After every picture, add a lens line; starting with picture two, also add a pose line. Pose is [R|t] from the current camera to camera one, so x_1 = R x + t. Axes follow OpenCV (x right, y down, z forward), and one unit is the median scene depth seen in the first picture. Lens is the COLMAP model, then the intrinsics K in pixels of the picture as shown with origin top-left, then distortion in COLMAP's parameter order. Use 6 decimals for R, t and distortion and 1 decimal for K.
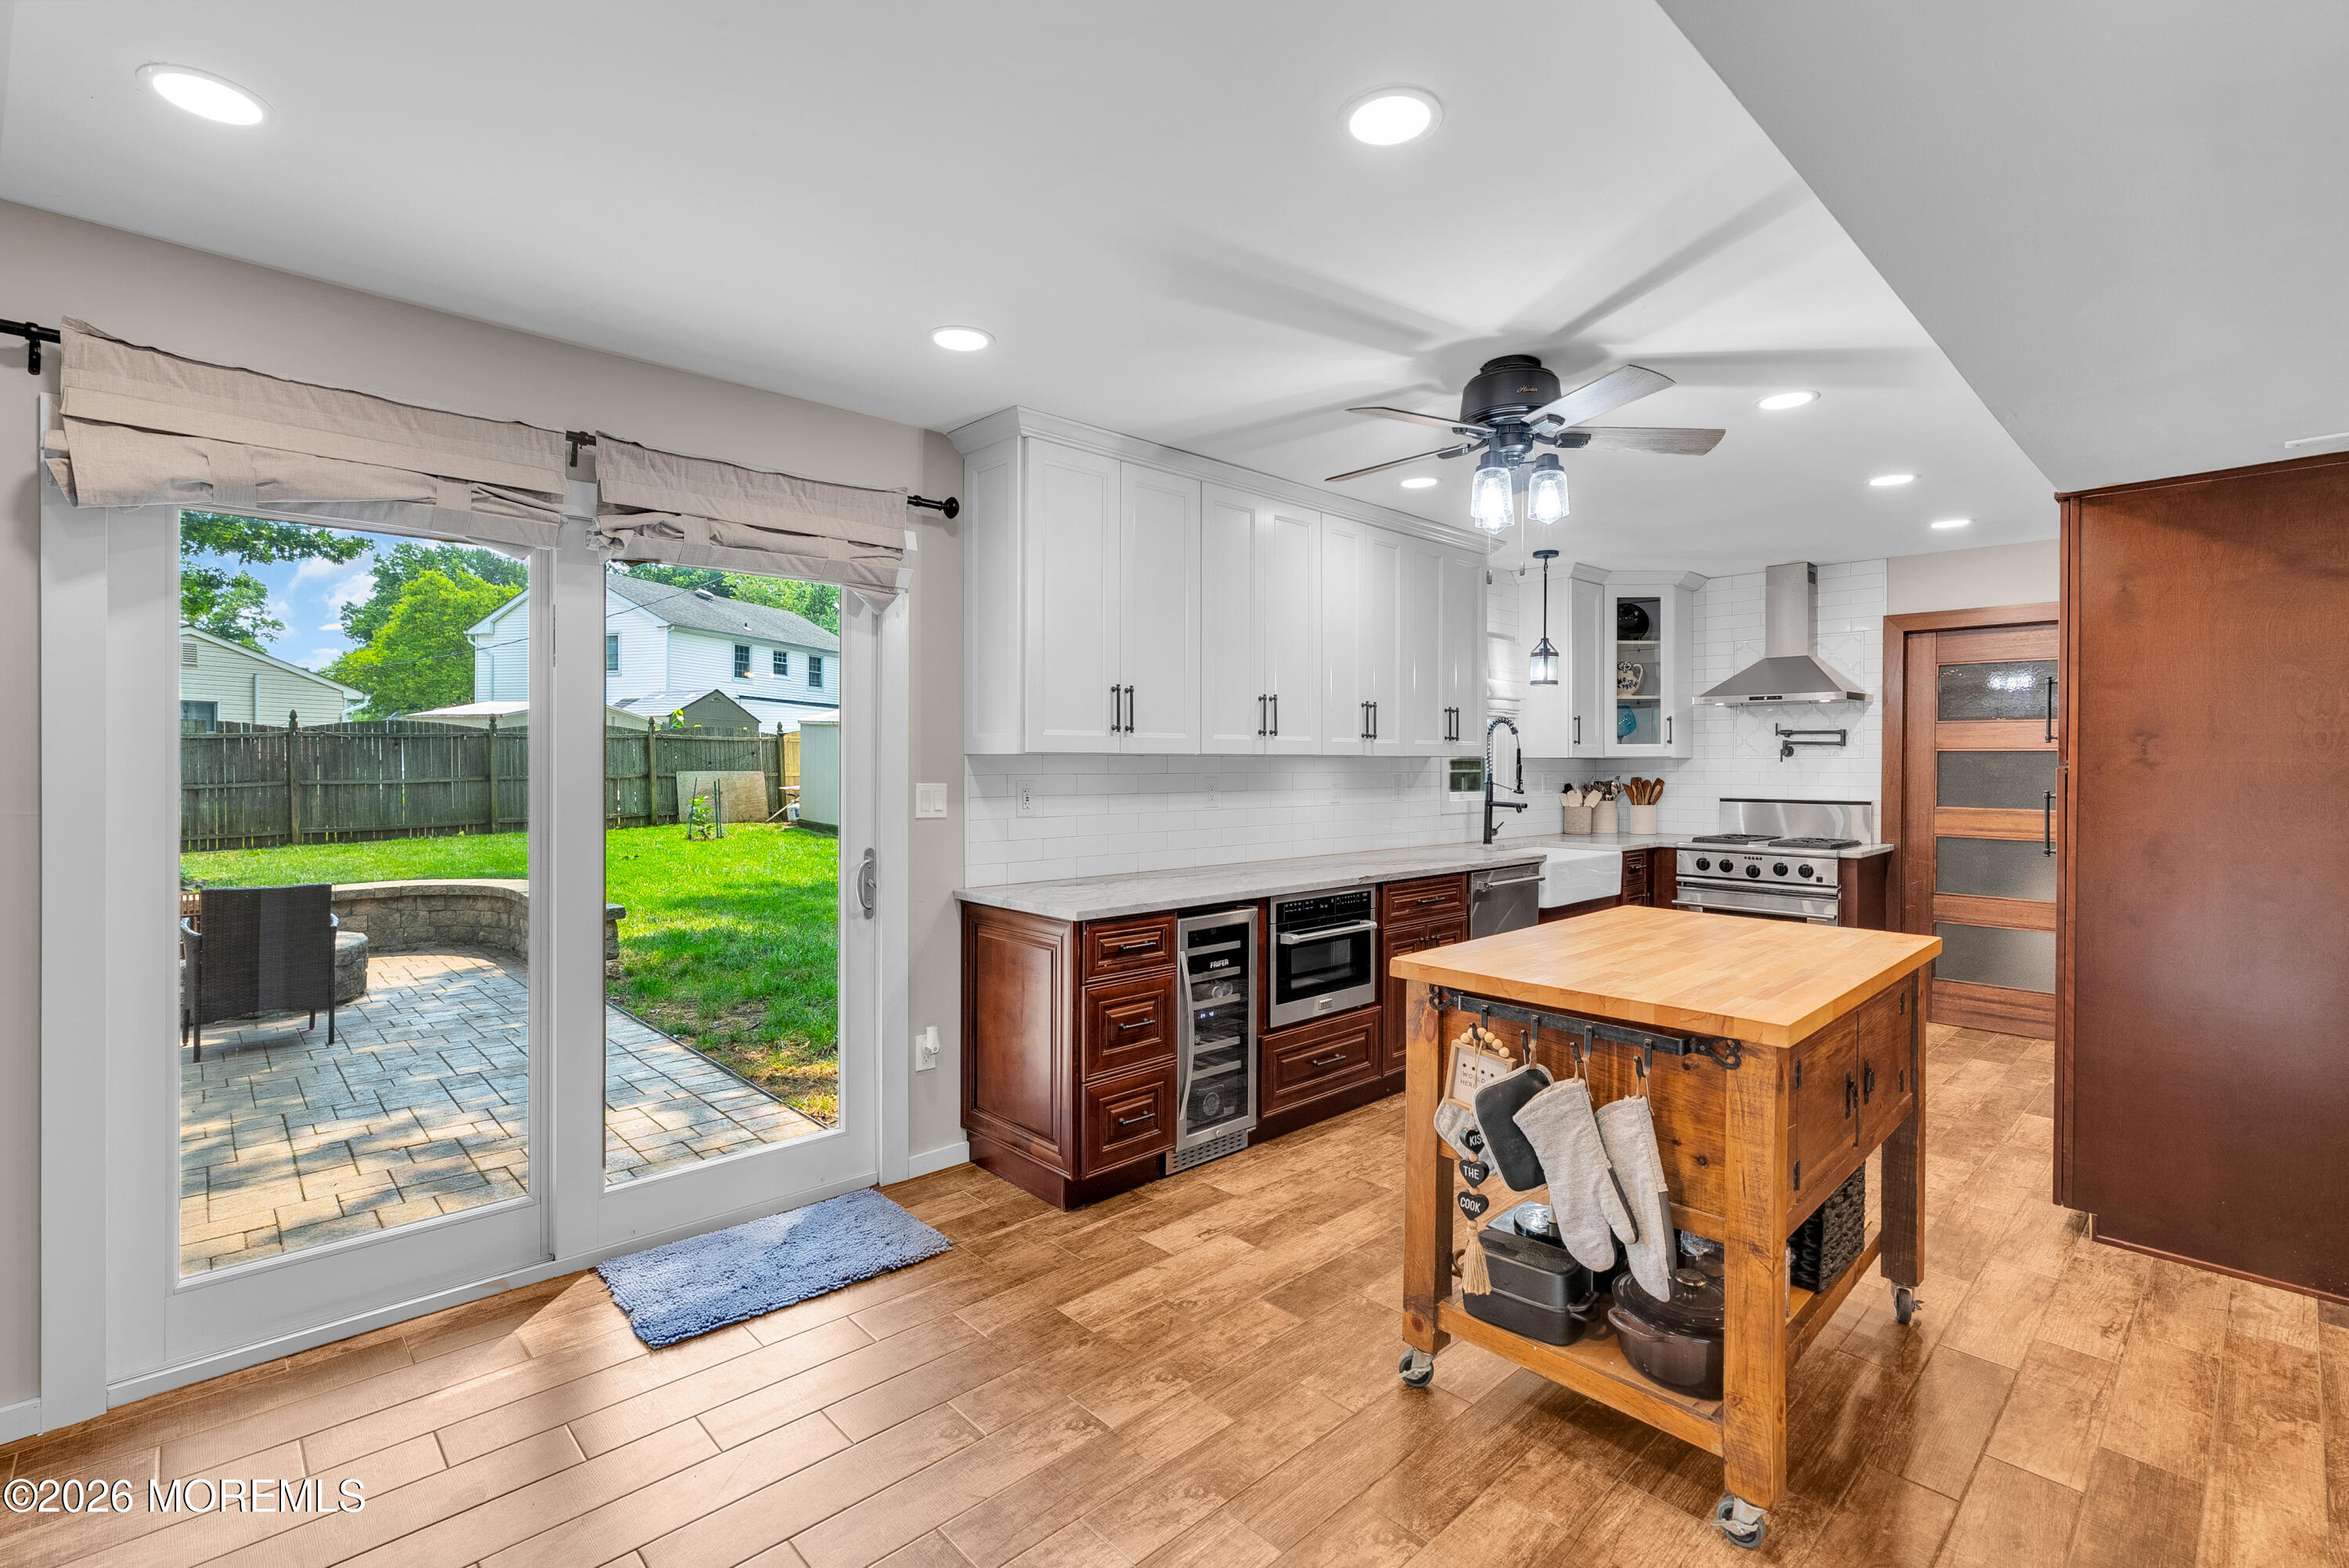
lens RADIAL K [[1054.9, 0, 1173.6], [0, 1054.9, 772.1], [0, 0, 1]] dist [-0.002502, 0.000926]
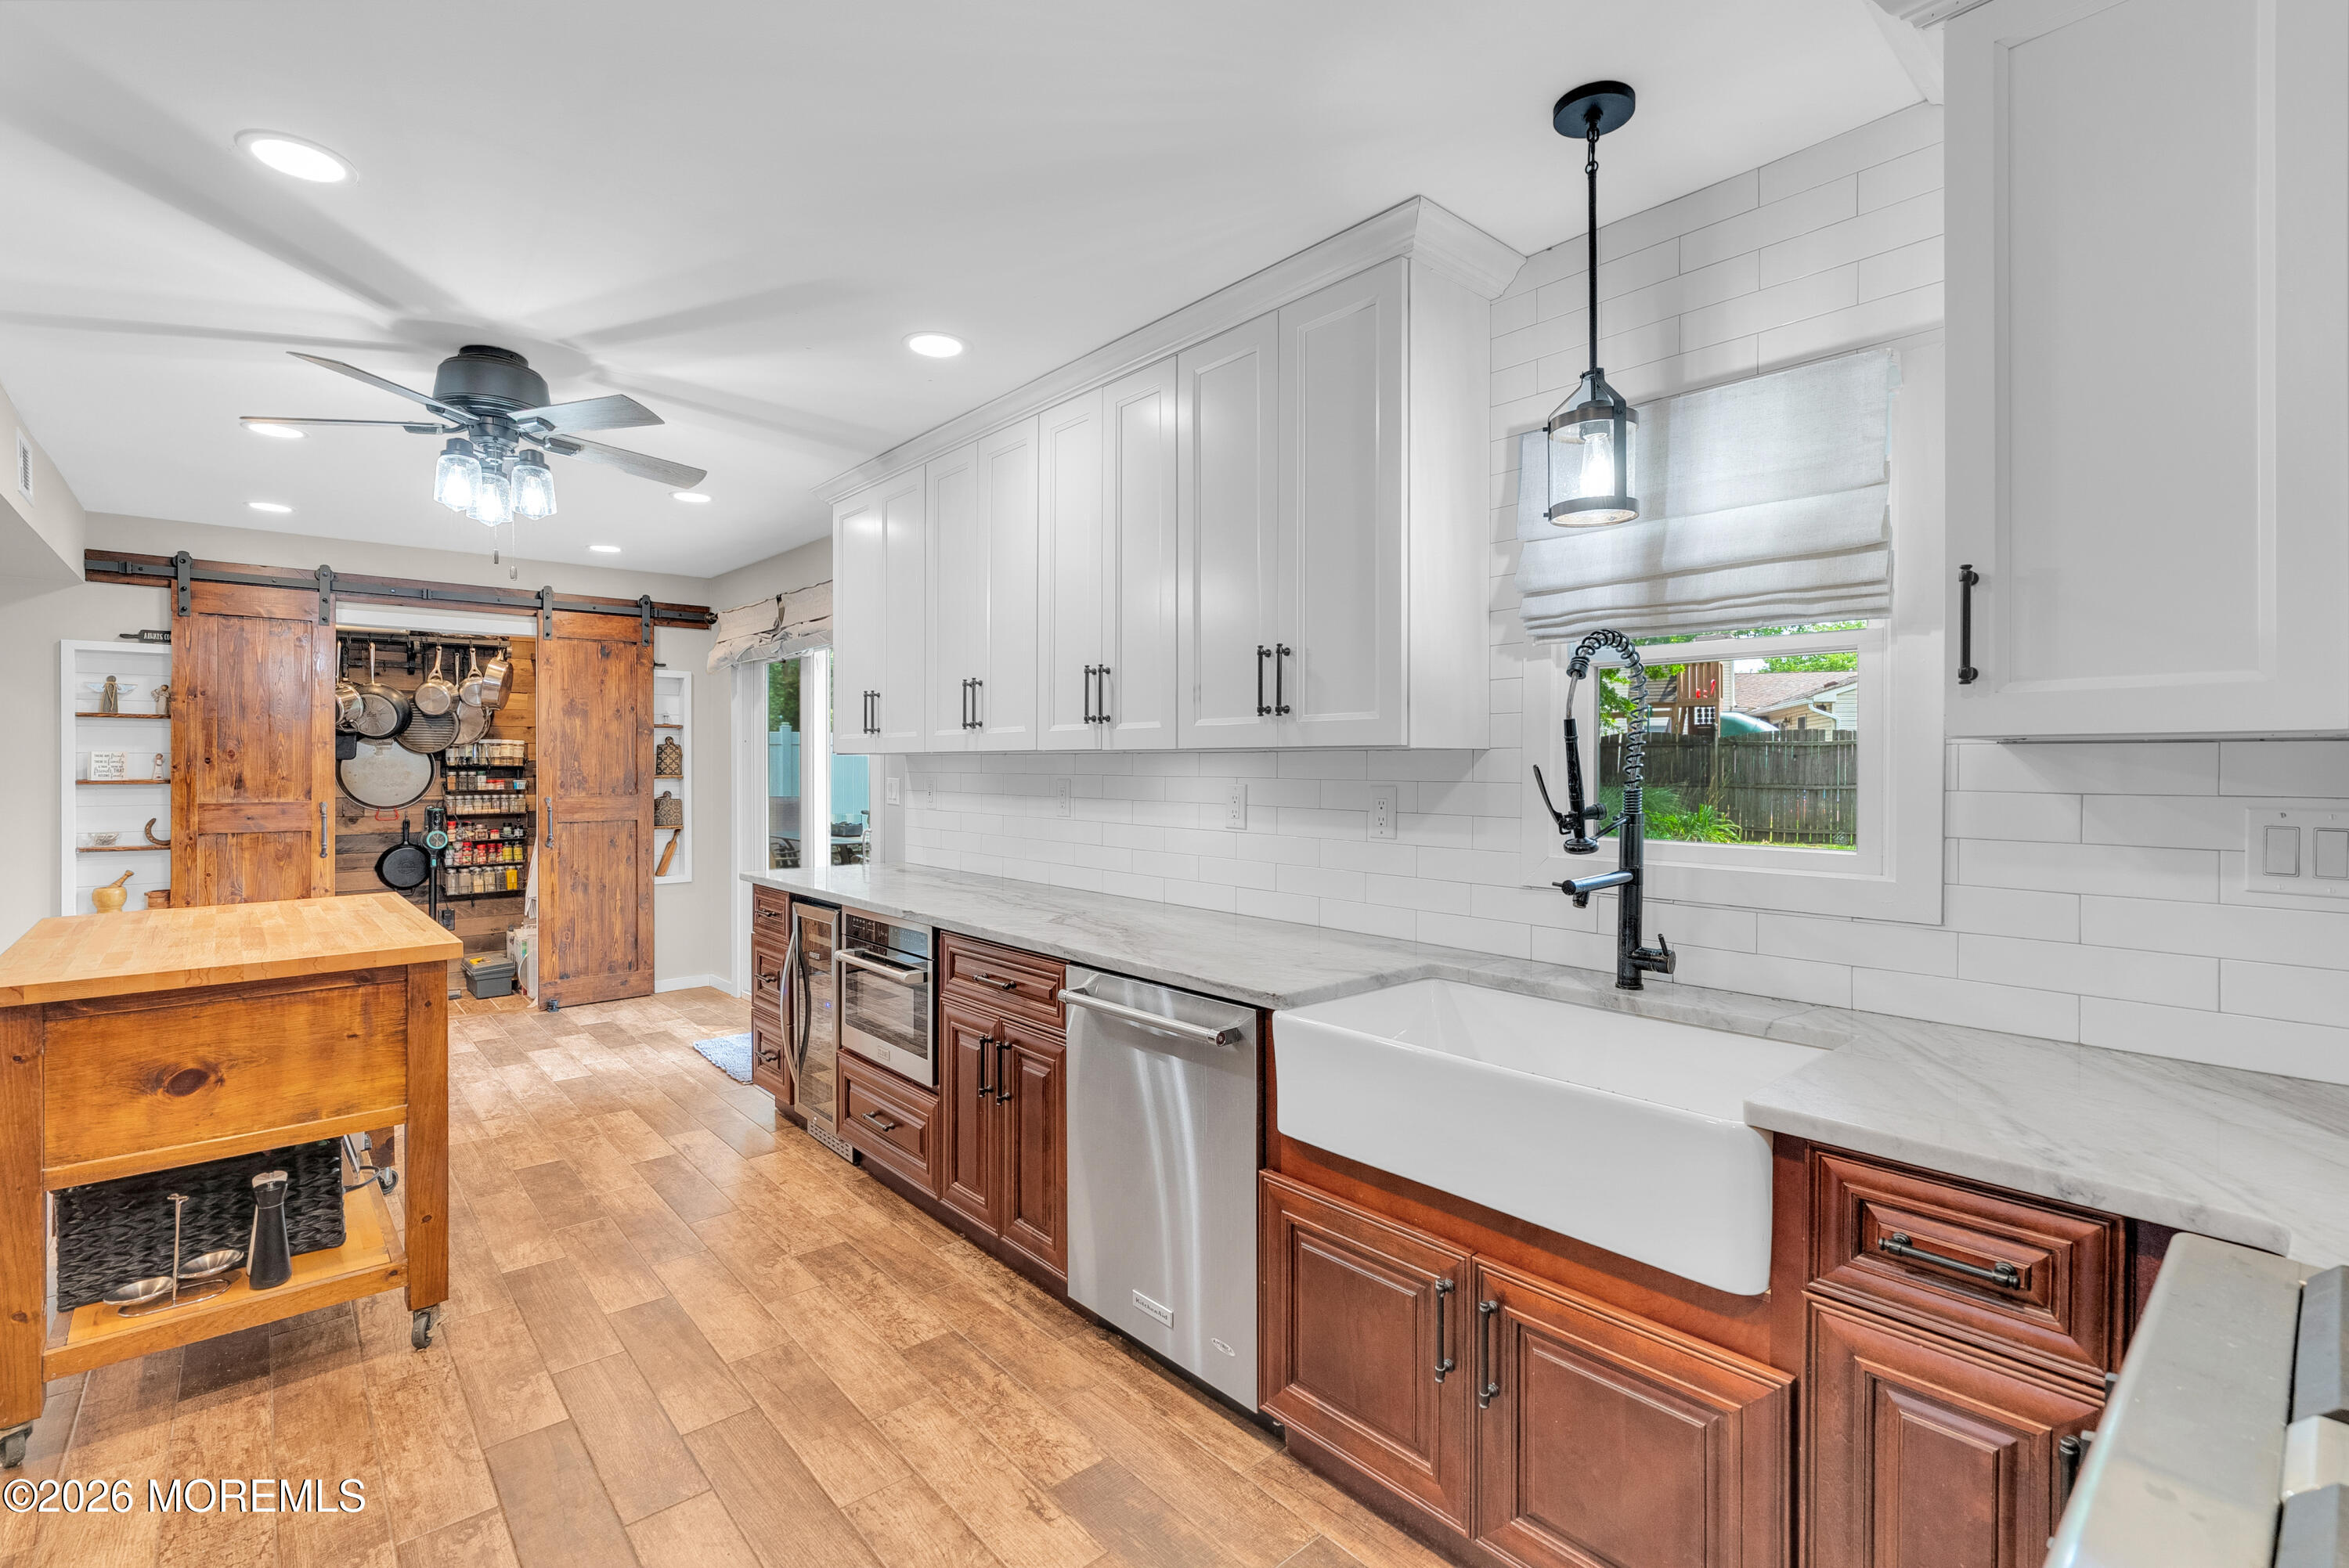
lens RADIAL K [[1062.7, 0, 1177.2], [0, 1062.7, 771.5], [0, 0, 1]] dist [-0.002730, 0.000444]
pose [[-0.038832, 0.005577, -0.999230, 0.660770], [-0.012187, 0.999907, 0.006054, -0.005435], [0.999171, 0.012413, -0.038760, 0.863591]]
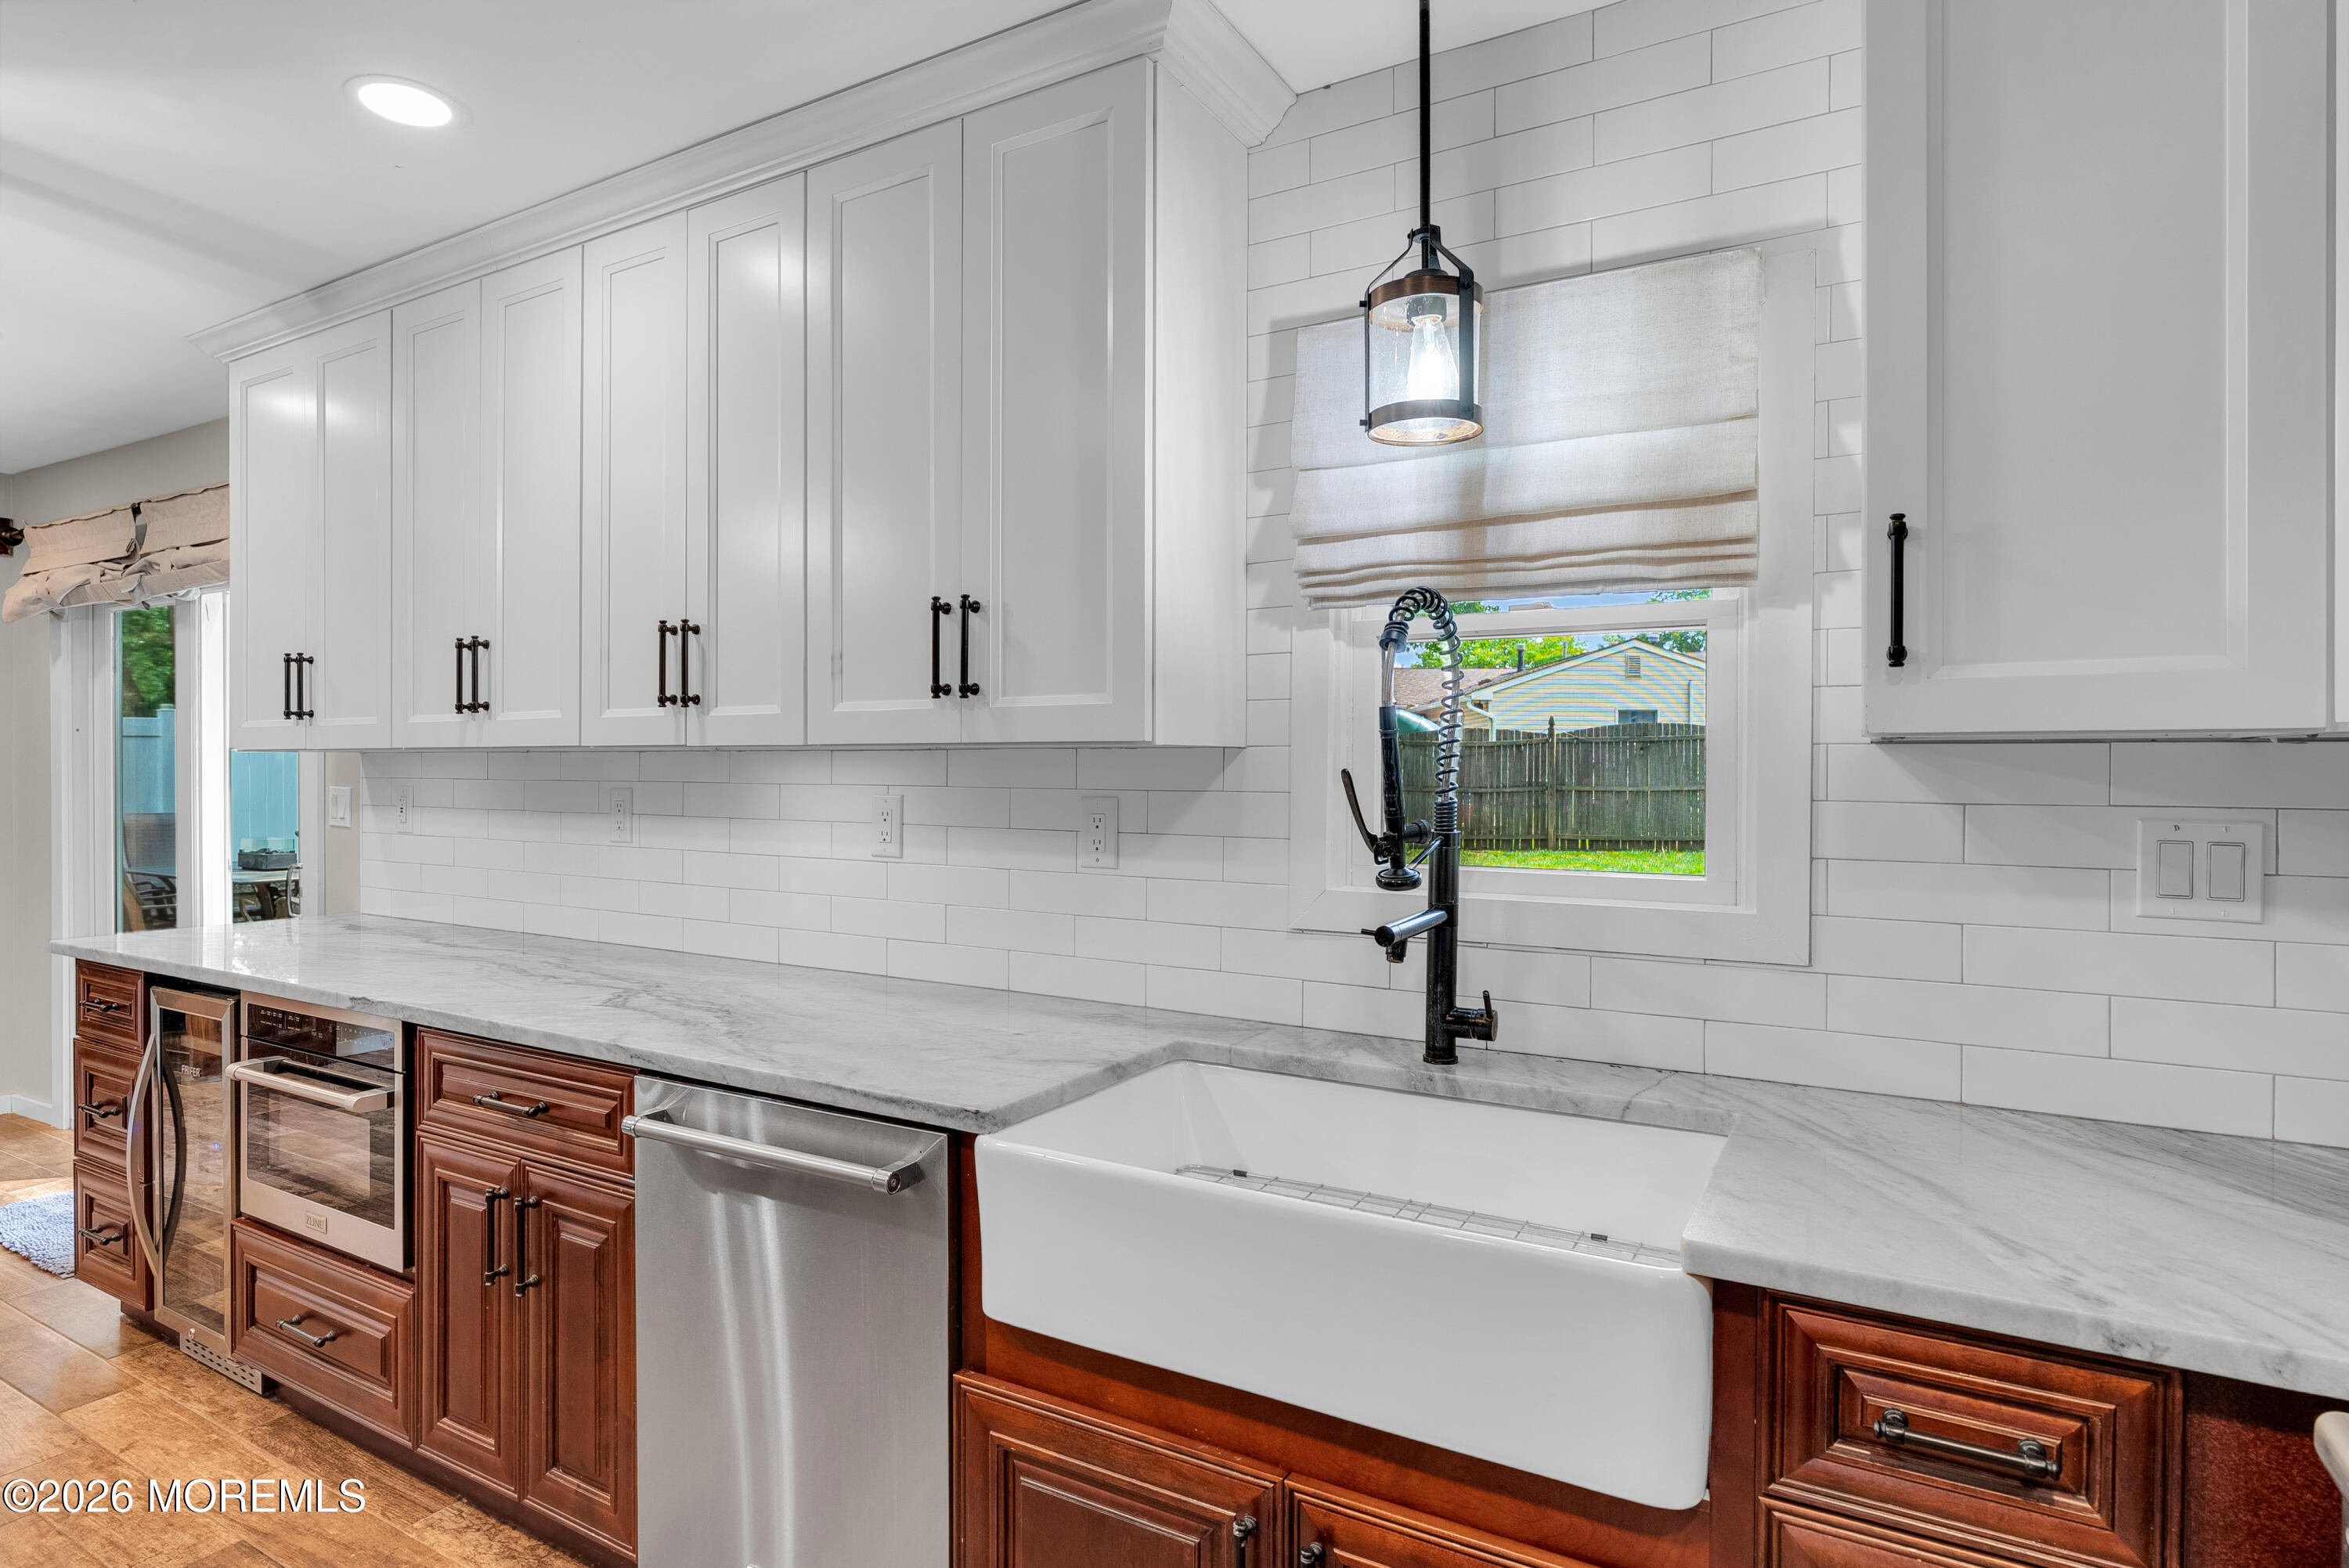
lens RADIAL K [[1257.7, 0, 1173.9], [0, 1257.7, 773.5], [0, 0, 1]] dist [-0.003272, 0.001794]
pose [[0.275176, 0.005204, -0.961380, 0.588996], [-0.011743, 0.999929, 0.002052, -0.005962], [0.961322, 0.010725, 0.275217, 0.847406]]
